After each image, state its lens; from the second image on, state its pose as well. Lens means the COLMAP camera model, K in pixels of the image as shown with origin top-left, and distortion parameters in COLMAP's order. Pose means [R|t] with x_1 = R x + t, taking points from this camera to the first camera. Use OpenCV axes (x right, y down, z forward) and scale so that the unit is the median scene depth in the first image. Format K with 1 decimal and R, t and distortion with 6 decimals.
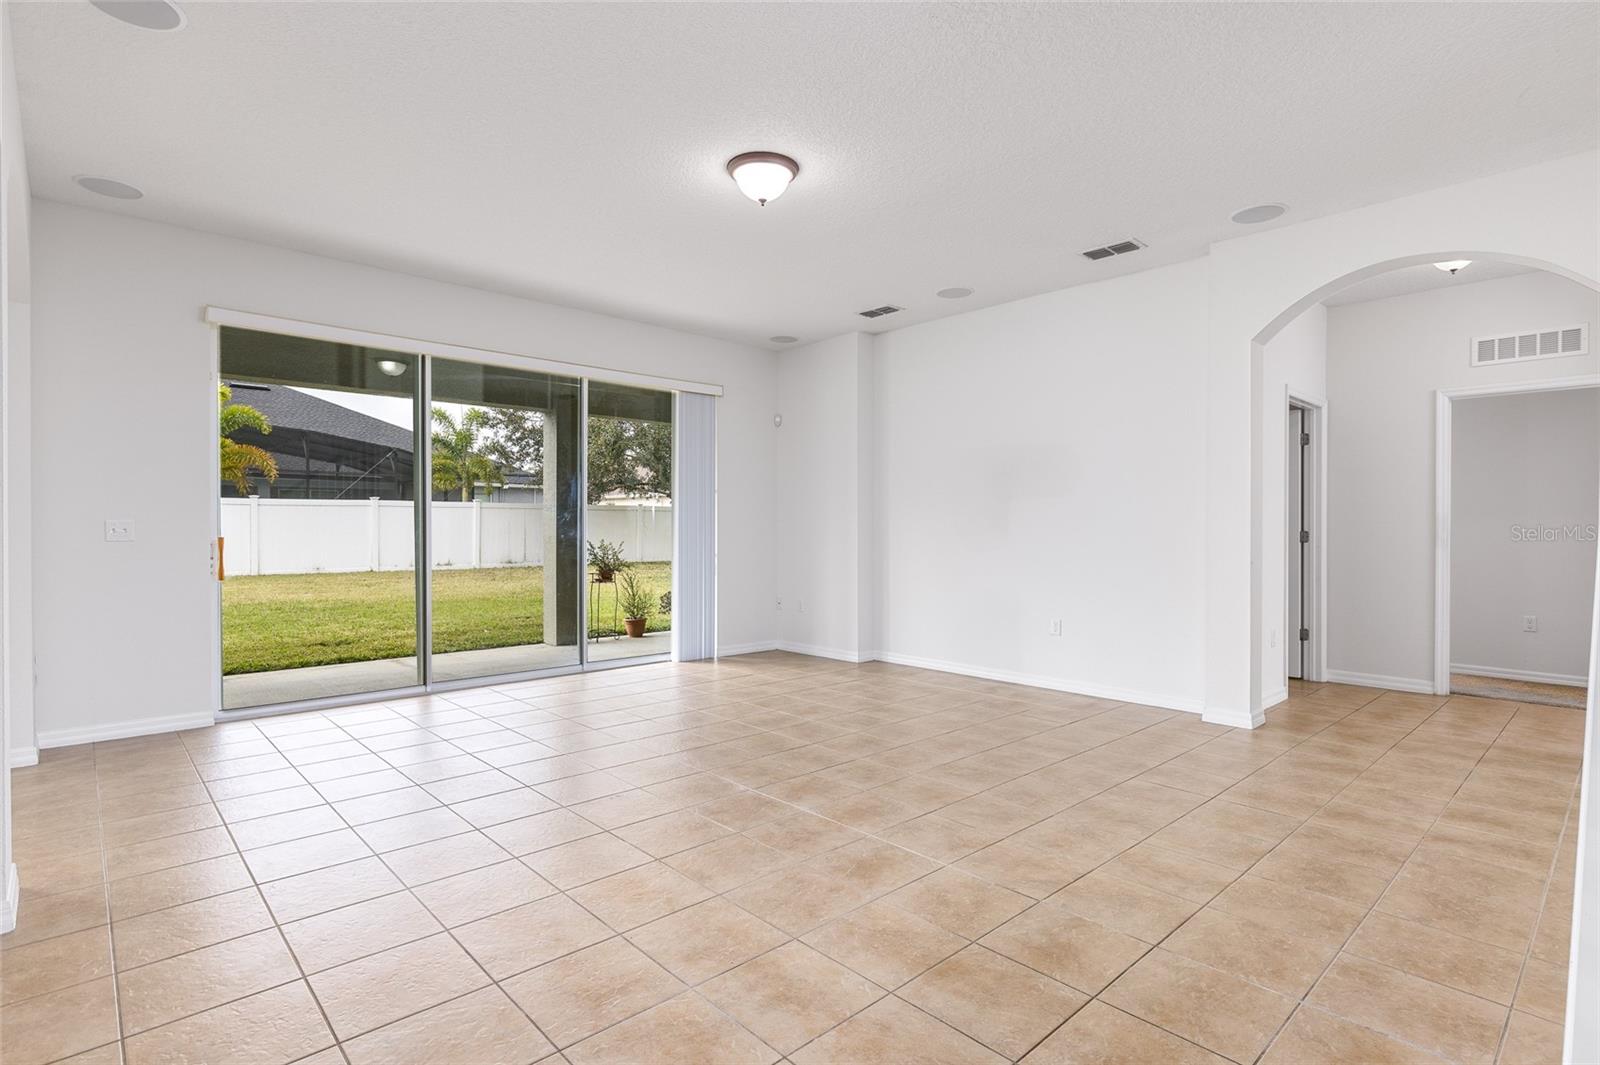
lens RADIAL K [[784.9, 0, 799.8], [0, 784.9, 531.2], [0, 0, 1]] dist [-0.004520, -0.000384]
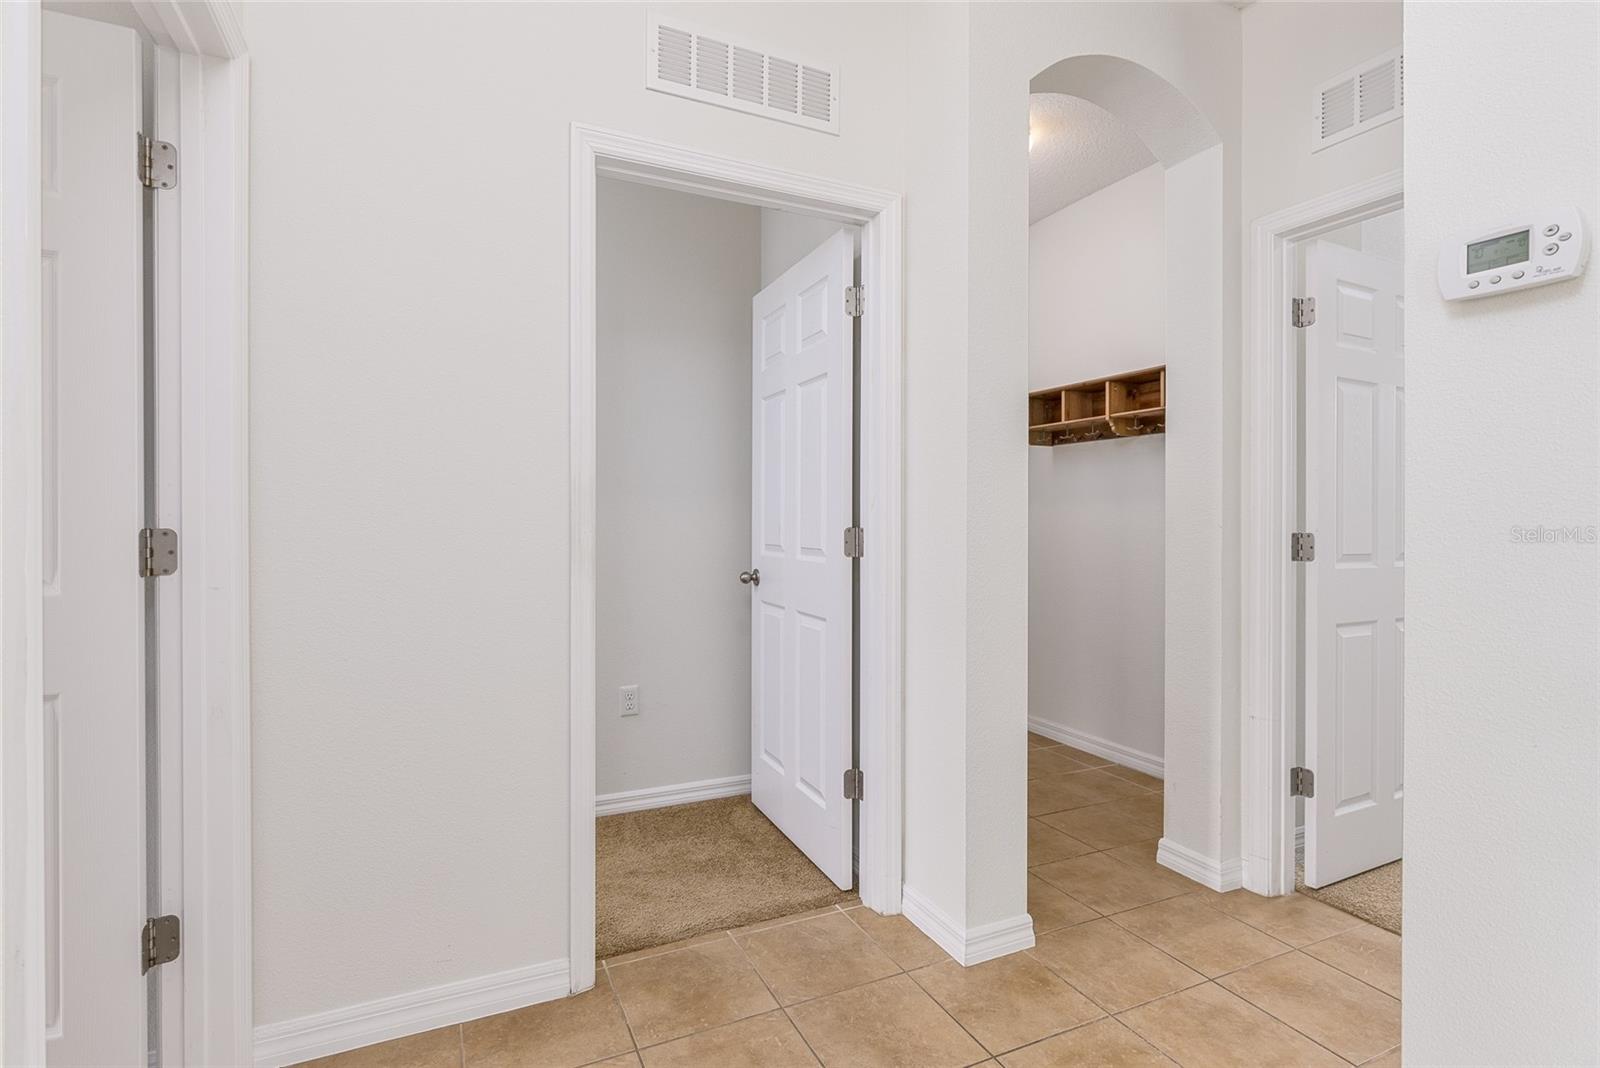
lens RADIAL K [[776.7, 0, 801.4], [0, 776.7, 525.9], [0, 0, 1]] dist [0.001531, -0.000592]
pose [[0.308125, -0.011704, 0.951274, 0.534571], [0.003316, 0.999931, 0.011229, -0.005709], [-0.951340, -0.000305, 0.308142, 0.824690]]
